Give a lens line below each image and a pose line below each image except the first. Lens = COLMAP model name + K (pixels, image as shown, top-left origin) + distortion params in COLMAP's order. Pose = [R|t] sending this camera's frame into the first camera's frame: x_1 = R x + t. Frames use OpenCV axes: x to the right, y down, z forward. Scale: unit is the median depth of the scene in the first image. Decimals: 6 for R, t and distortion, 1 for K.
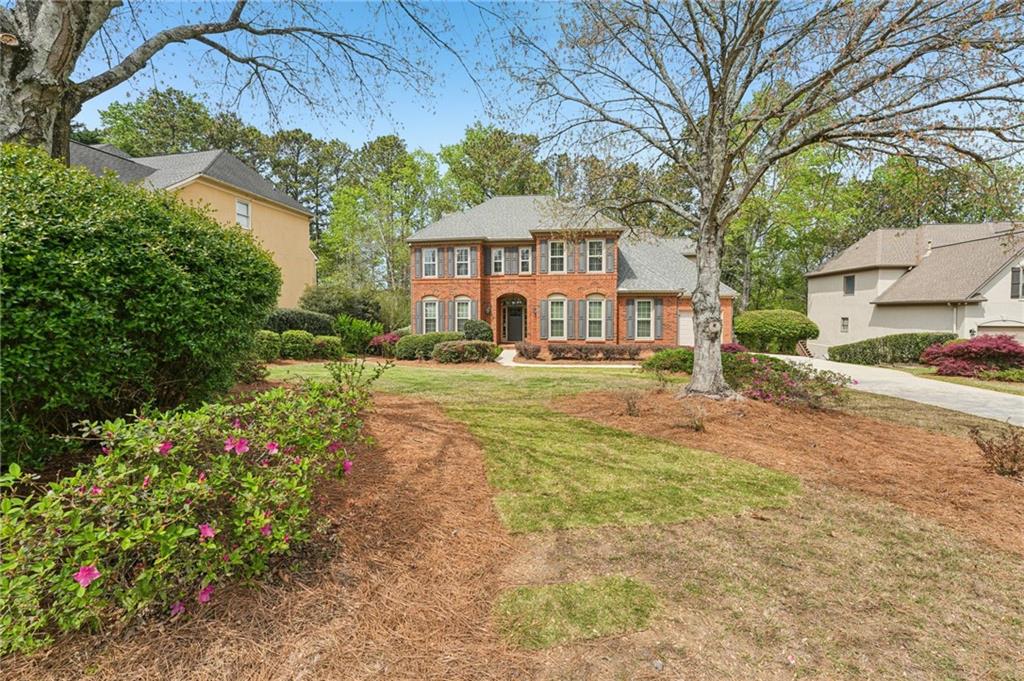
lens RADIAL K [[404.0, 0, 512.0], [0, 404.0, 340.5], [0, 0, 1]] dist [-0.002102, -0.000125]
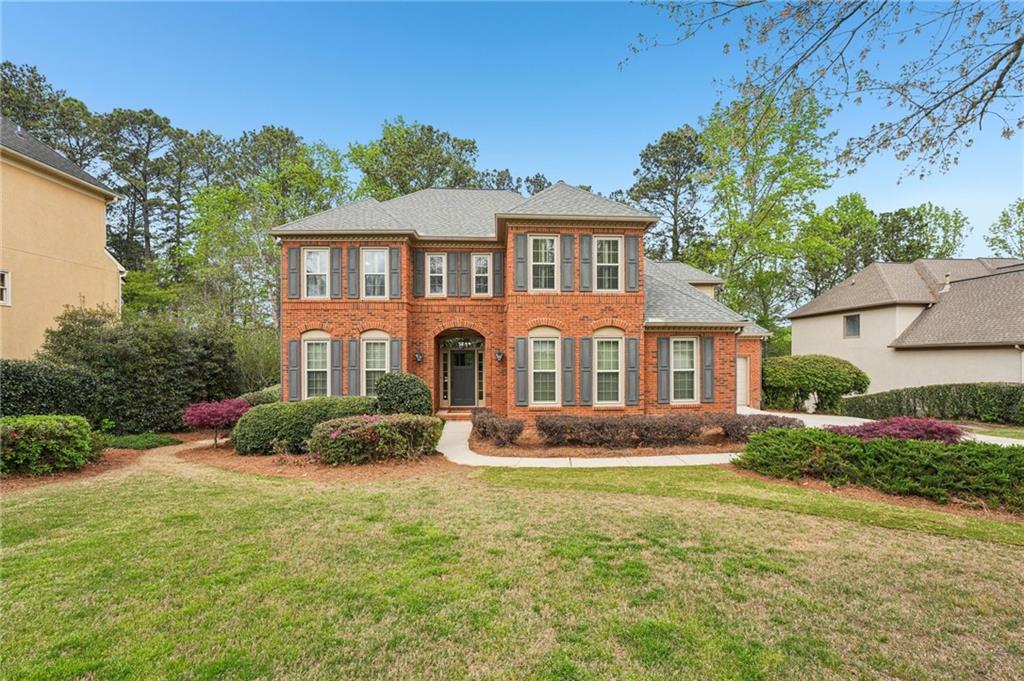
lens RADIAL K [[429.2, 0, 511.8], [0, 429.2, 357.8], [0, 0, 1]] dist [-0.026502, -0.000064]
pose [[0.984088, -0.002950, 0.177660, -0.038919], [0.015950, 0.997292, -0.071789, -0.025584], [-0.176967, 0.073480, 0.981470, 0.370064]]
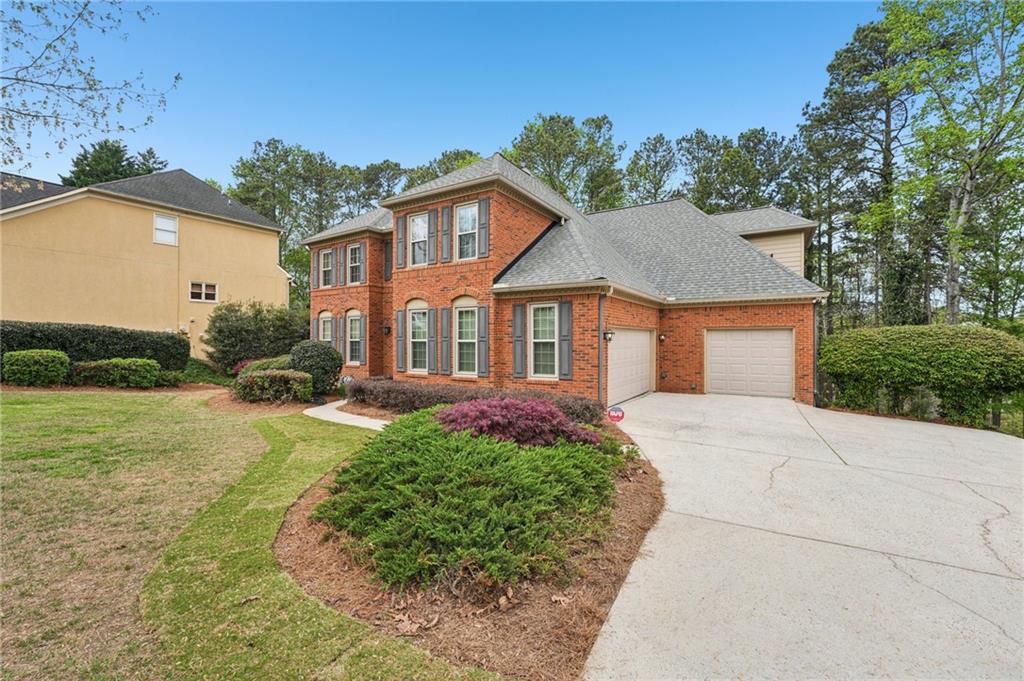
lens RADIAL K [[408.5, 0, 512.0], [0, 408.5, 340.5], [0, 0, 1]] dist [-0.039104, -0.000006]
pose [[0.911791, 0.001141, -0.410652, 0.454712], [-0.025986, 0.998152, -0.054923, -0.019700], [0.409831, 0.060750, 0.910136, 0.444753]]
